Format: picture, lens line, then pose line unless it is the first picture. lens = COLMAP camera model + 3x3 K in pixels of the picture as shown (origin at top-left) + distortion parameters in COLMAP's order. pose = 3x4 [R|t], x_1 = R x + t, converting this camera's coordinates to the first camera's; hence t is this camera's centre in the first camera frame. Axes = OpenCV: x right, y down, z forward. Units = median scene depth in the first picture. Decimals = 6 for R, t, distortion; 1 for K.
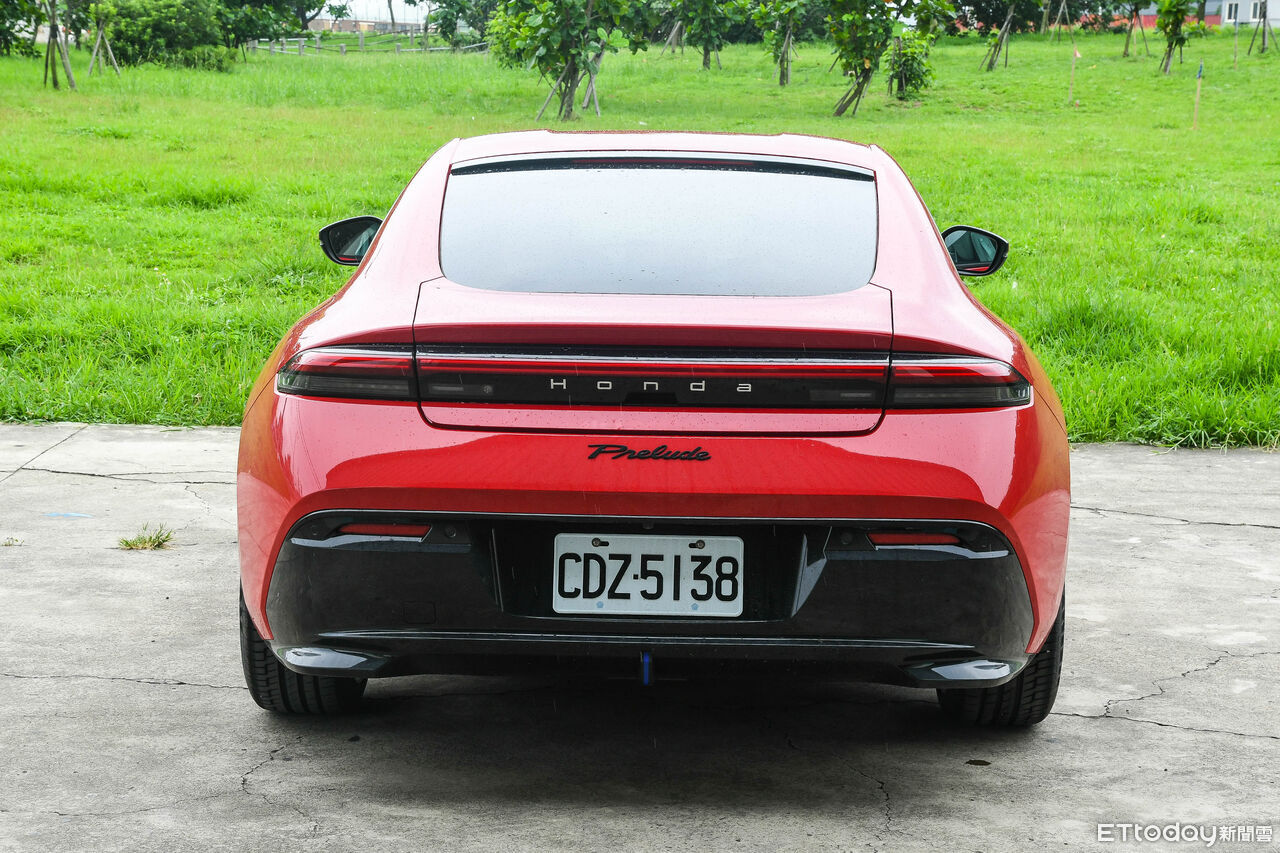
lens RADIAL K [[2323.2, 0, 640.0], [0, 2323.2, 426.5], [0, 0, 1]] dist [0.406572, -1.539243]
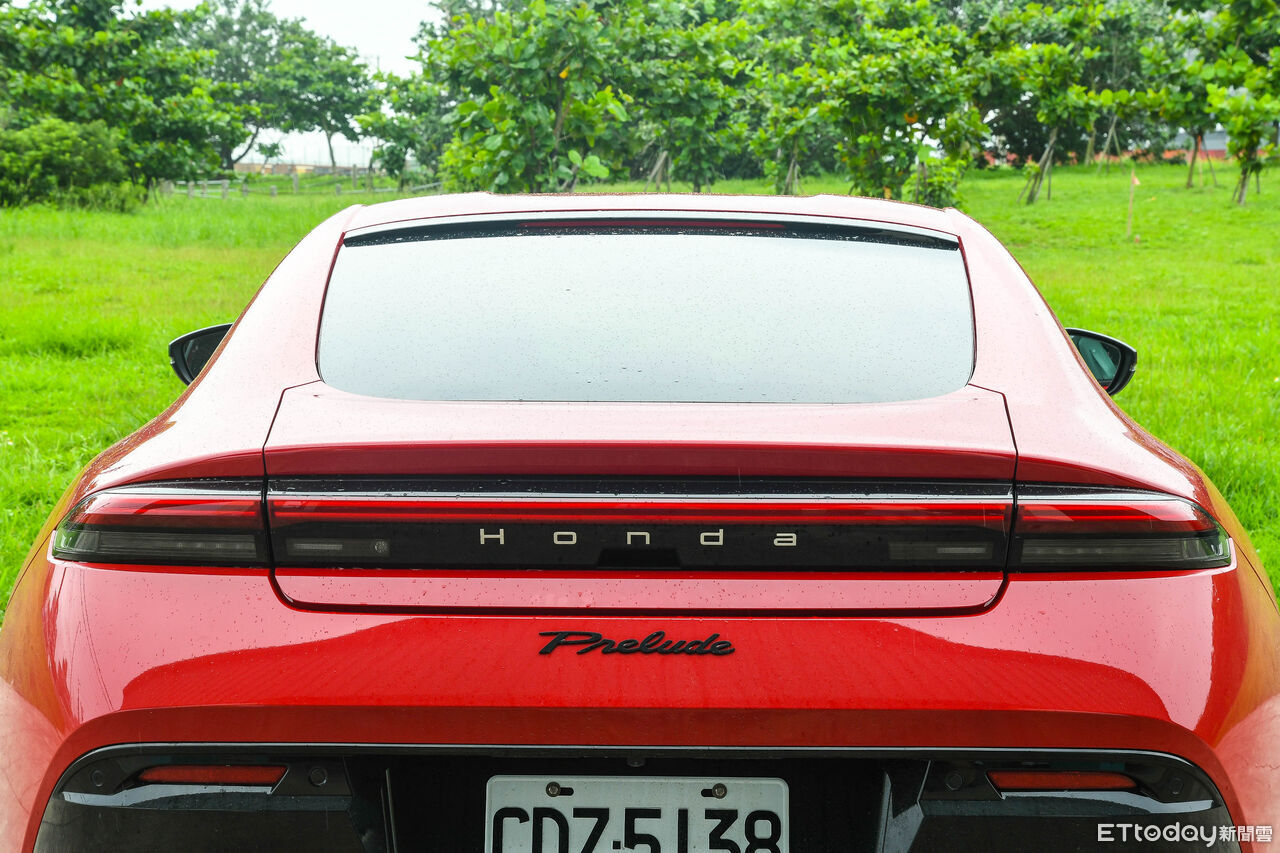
lens RADIAL K [[2713.4, 0, 645.9], [0, 2713.4, 444.2], [0, 0, 1]] dist [0.431776, 0.127305]
pose [[0.999917, -0.009304, 0.008928, 0.000277], [0.009881, 0.997709, -0.066921, 0.004306], [-0.008285, 0.067003, 0.997718, 0.168672]]
